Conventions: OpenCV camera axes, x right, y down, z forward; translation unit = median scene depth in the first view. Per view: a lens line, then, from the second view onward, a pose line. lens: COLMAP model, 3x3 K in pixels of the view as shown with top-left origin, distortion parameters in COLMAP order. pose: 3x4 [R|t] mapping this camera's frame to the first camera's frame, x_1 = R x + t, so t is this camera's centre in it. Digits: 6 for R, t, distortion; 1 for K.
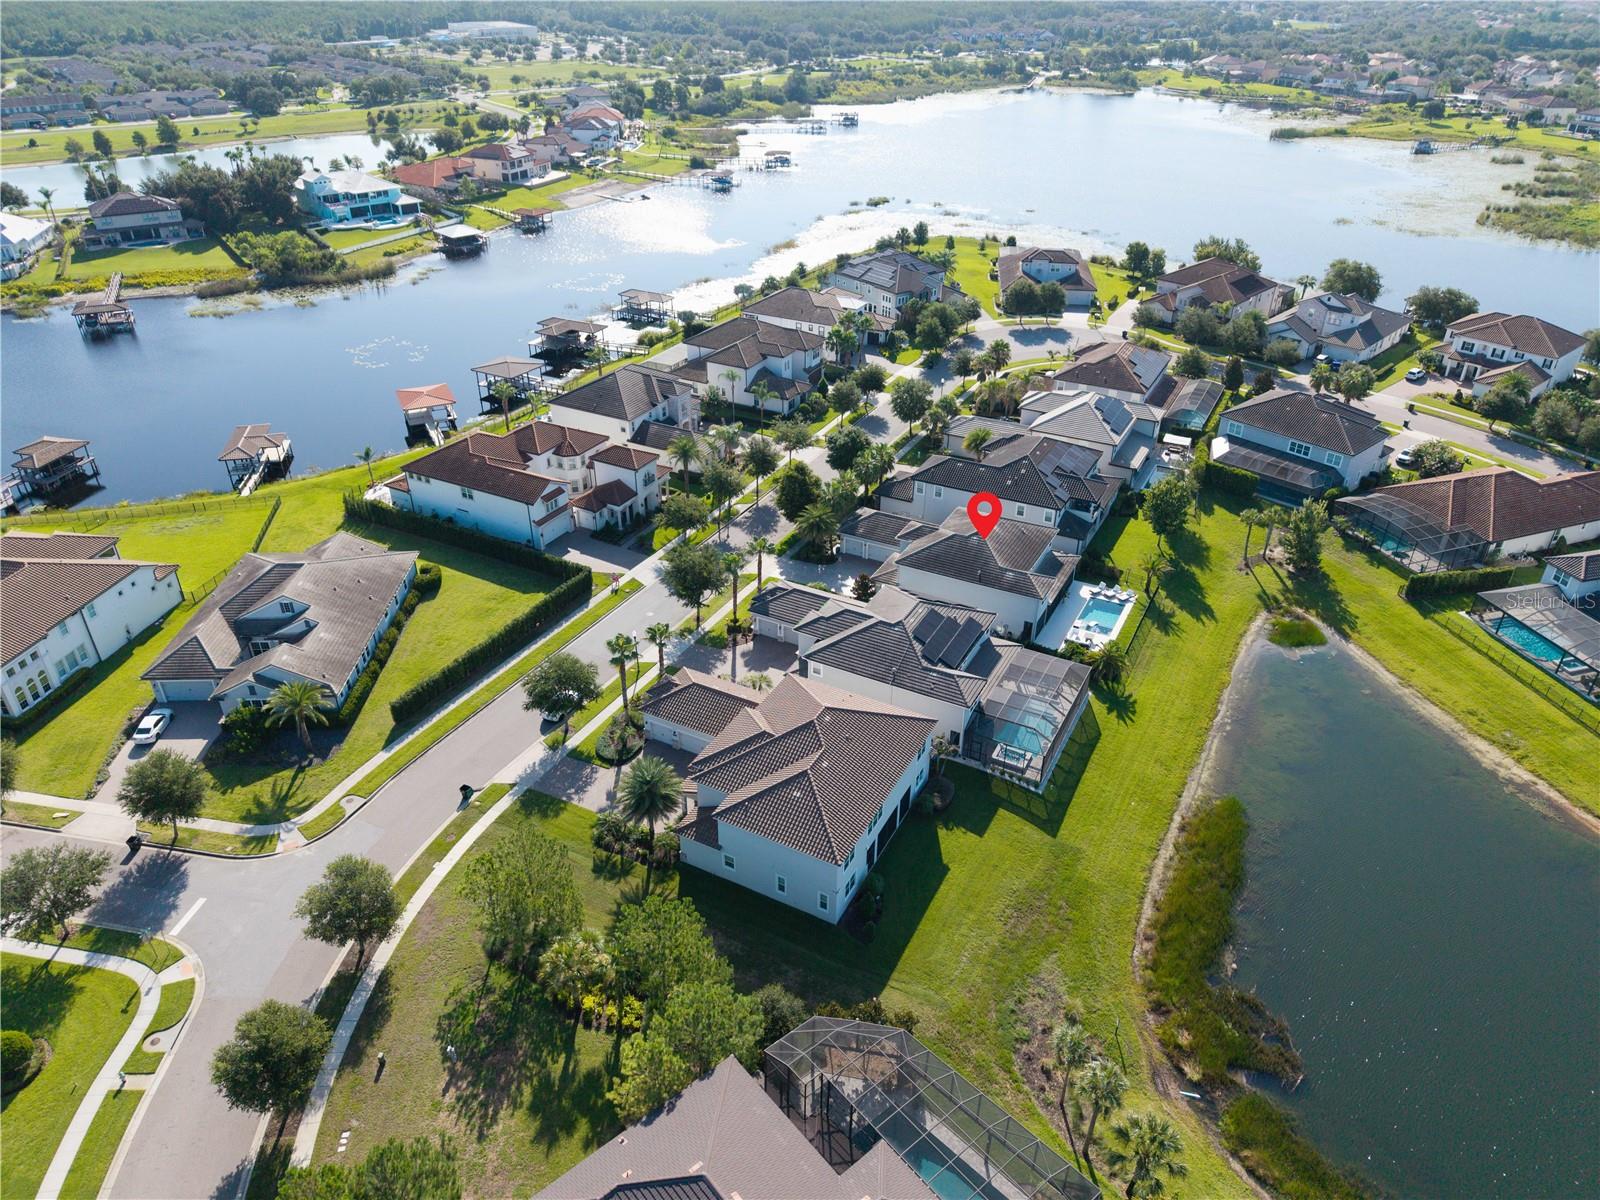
lens RADIAL K [[1058.9, 0, 789.1], [0, 1058.9, 604.9], [0, 0, 1]] dist [-0.015473, 0.006636]
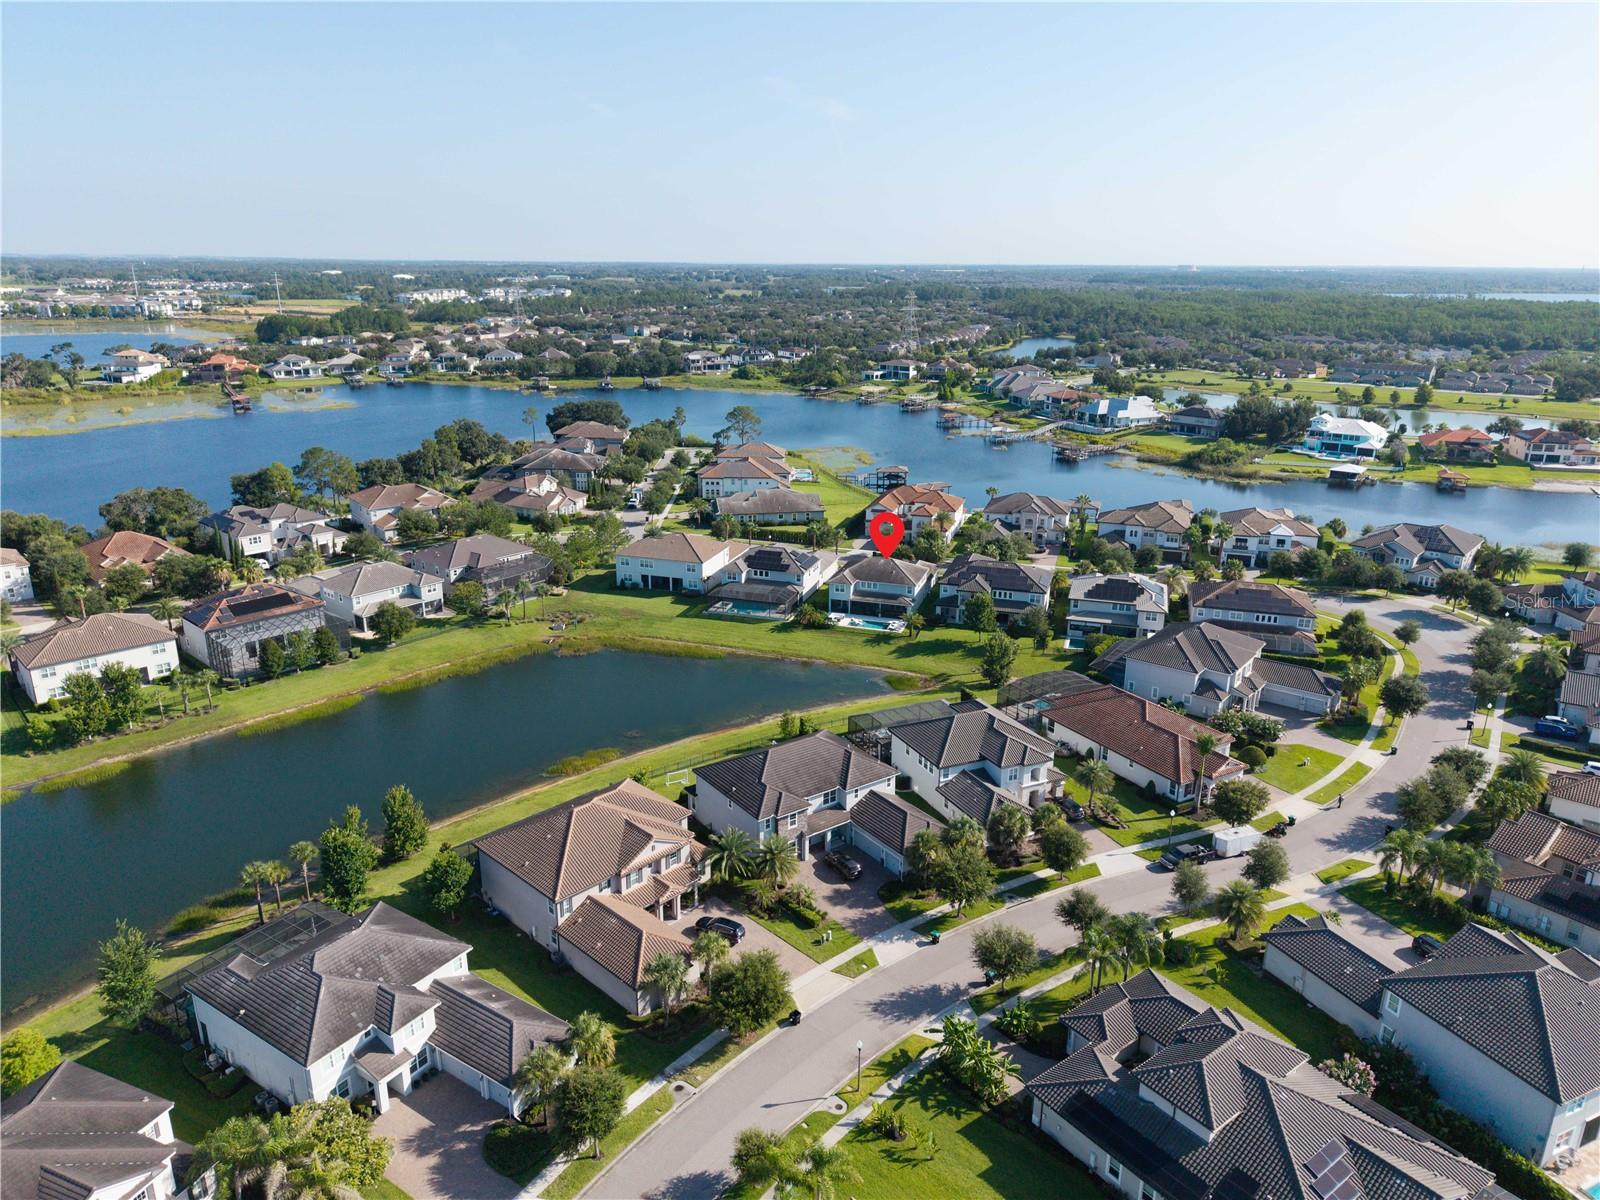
lens RADIAL K [[1058.9, 0, 809.1], [0, 1058.9, 592.4], [0, 0, 1]] dist [-0.015473, 0.006636]
pose [[0.188065, 0.285344, -0.939793, 1.739798], [-0.517471, 0.842071, 0.152121, -0.224581], [0.834779, 0.457706, 0.306021, 0.394680]]
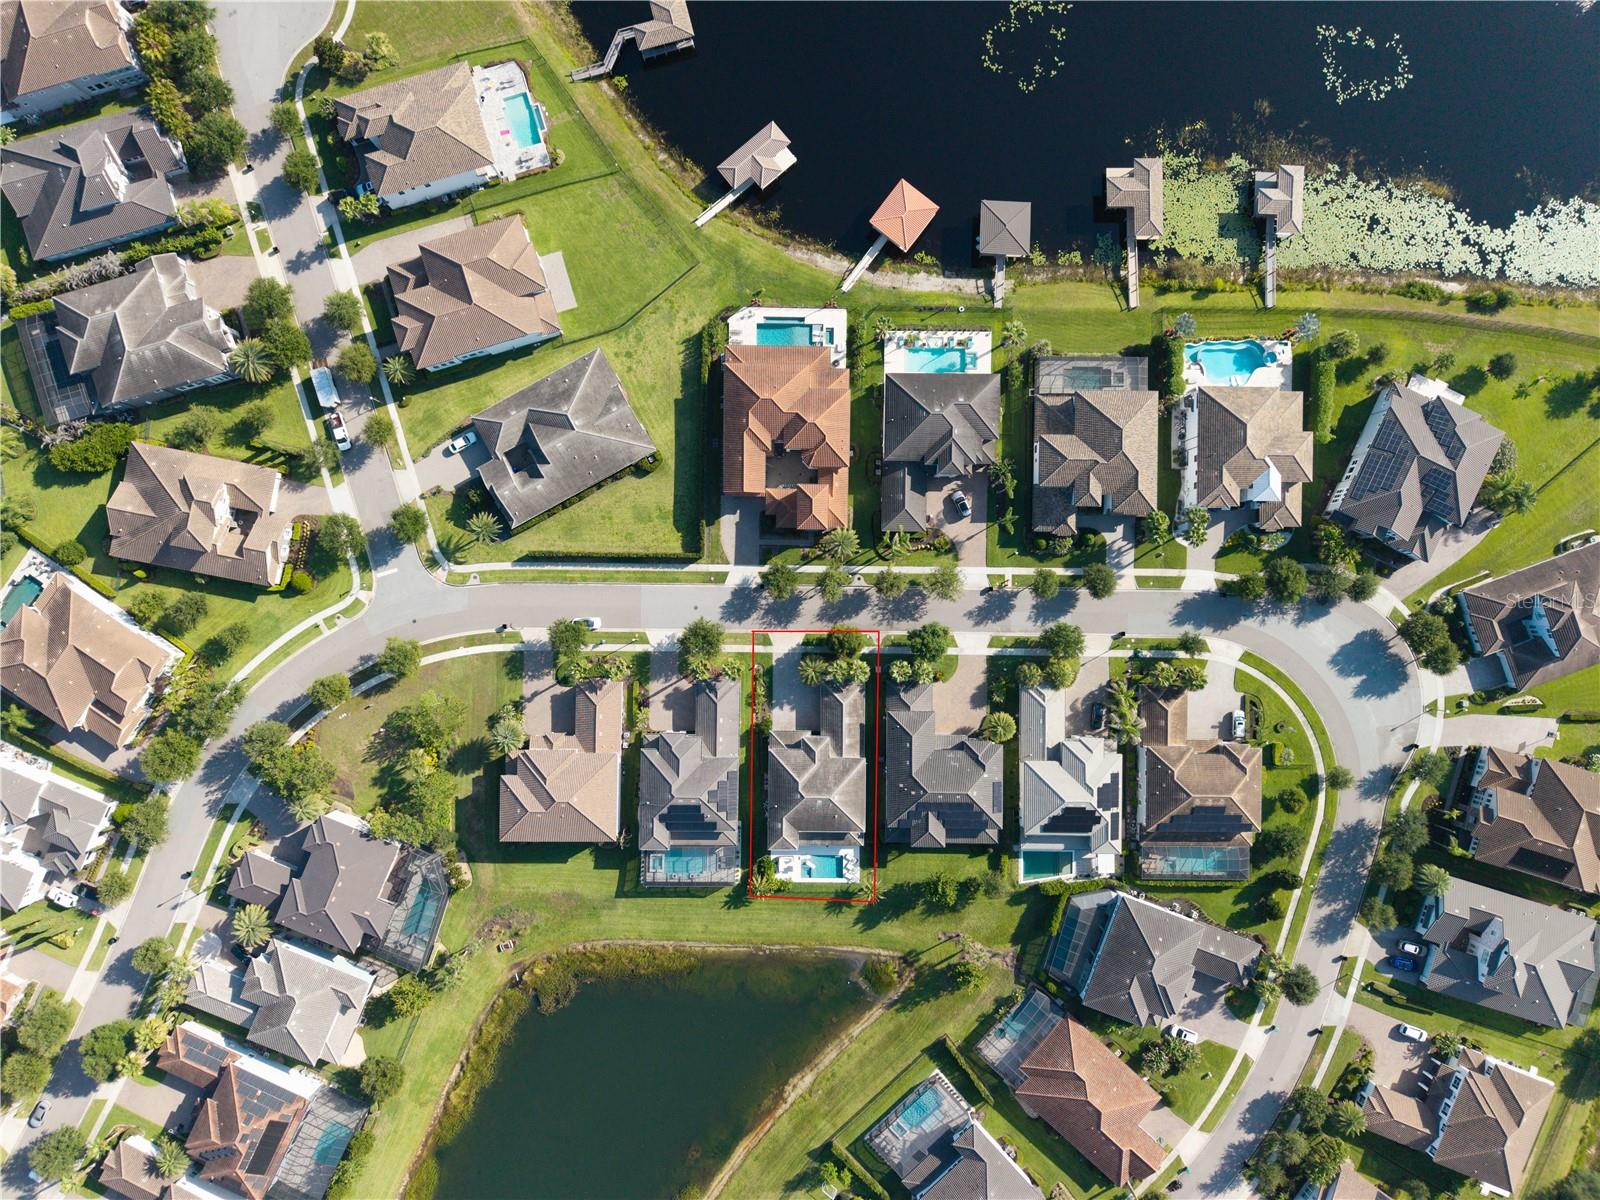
lens RADIAL K [[1058.9, 0, 795.5], [0, 1058.9, 587.4], [0, 0, 1]] dist [-0.015473, 0.006636]
pose [[0.462814, 0.886398, -0.010073, -0.073935], [-0.475205, 0.257679, 0.841298, -1.363128], [0.748320, -0.384578, 0.540478, 0.276006]]
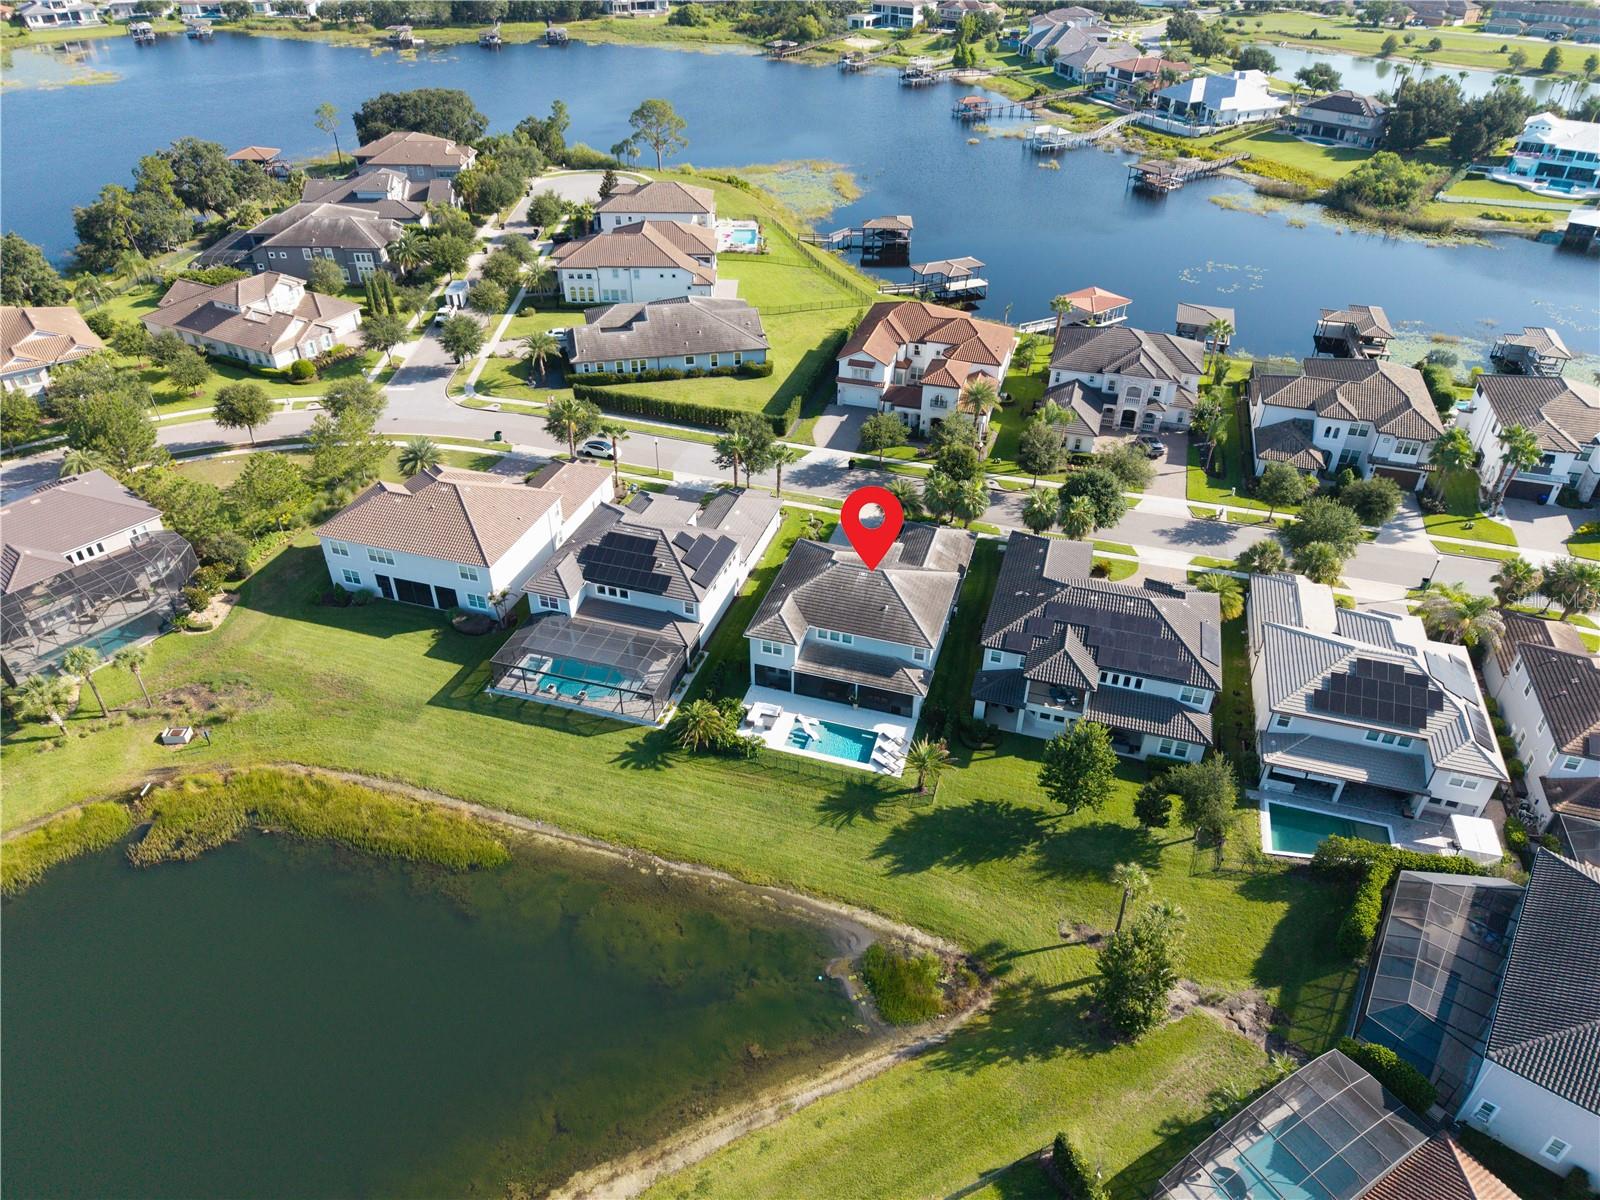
lens RADIAL K [[1058.9, 0, 809.6], [0, 1058.9, 595.9], [0, 0, 1]] dist [-0.015473, 0.006636]
pose [[0.200130, 0.565545, -0.800067, 0.820131], [-0.518916, 0.753835, 0.403062, -0.357524], [0.831068, 0.334503, 0.444335, 0.598163]]
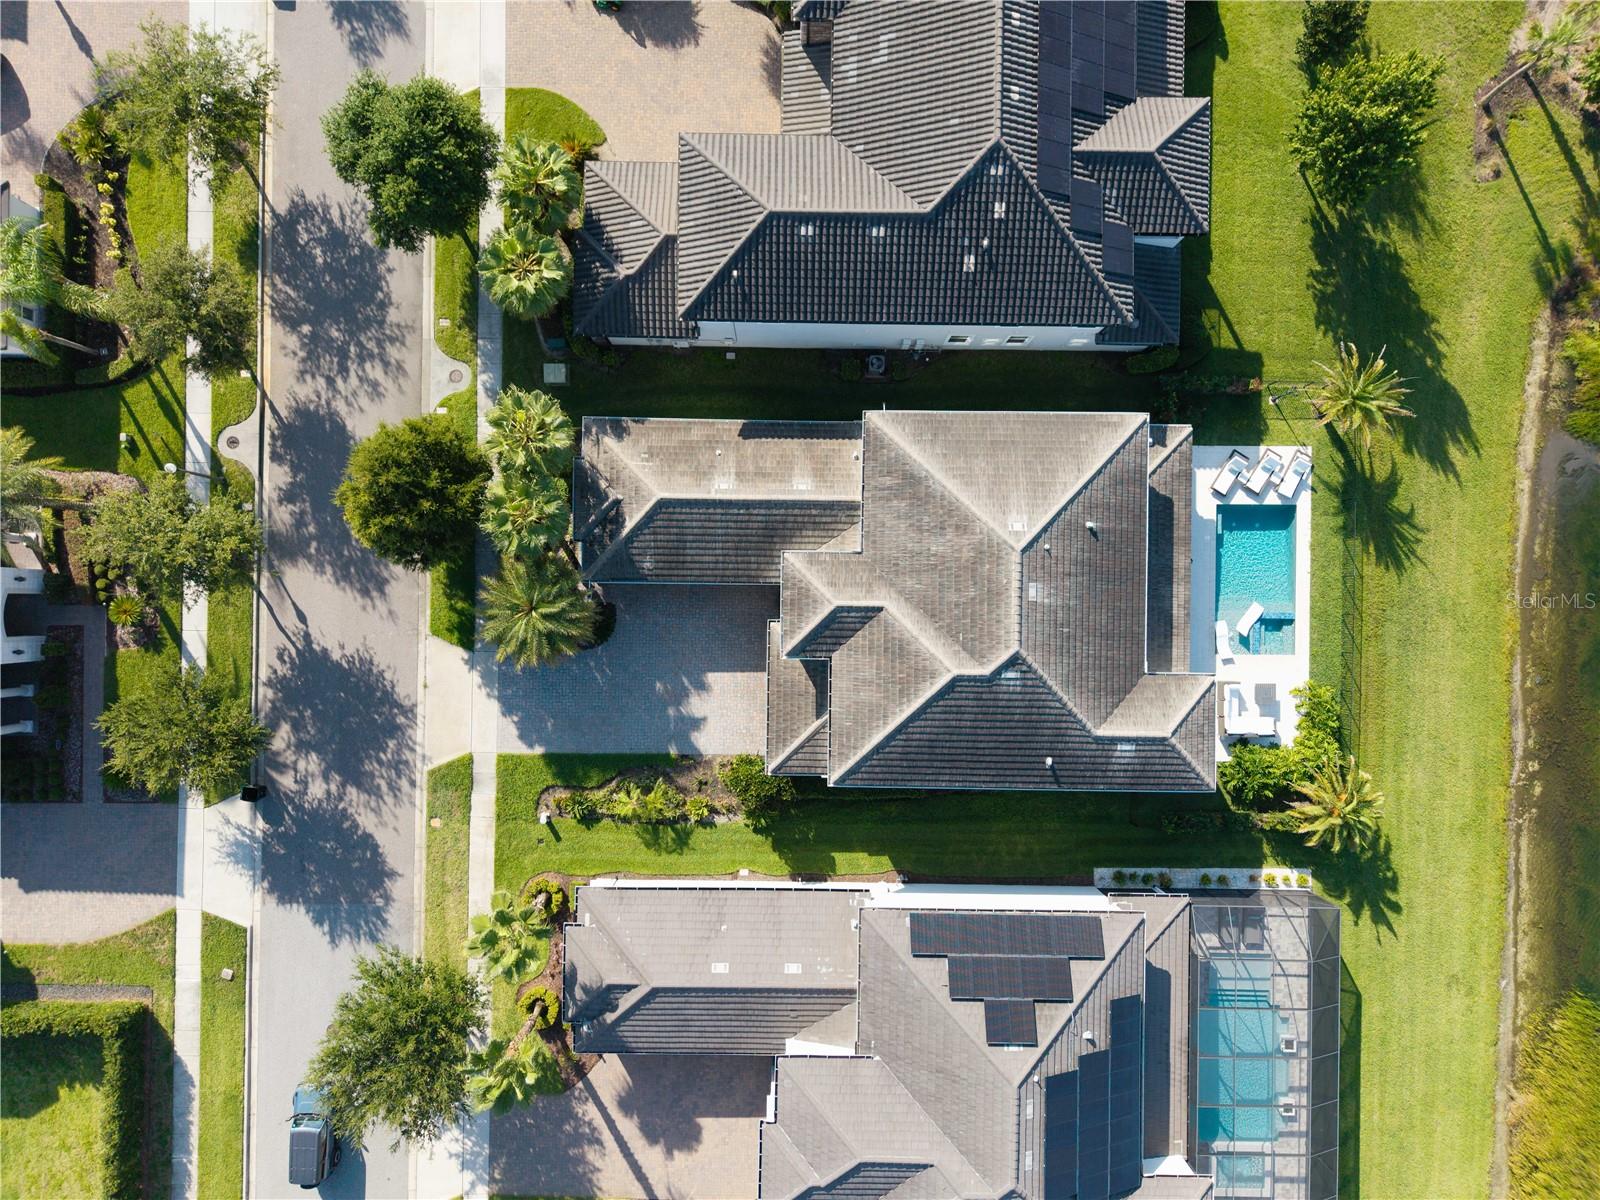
lens RADIAL K [[1058.9, 0, 805.6], [0, 1058.9, 602.1], [0, 0, 1]] dist [-0.015473, 0.006636]
pose [[0.886188, -0.463101, 0.014438, 0.114003], [0.230681, 0.468025, 0.853076, -0.393432], [-0.401818, -0.752655, 0.521587, 0.819047]]
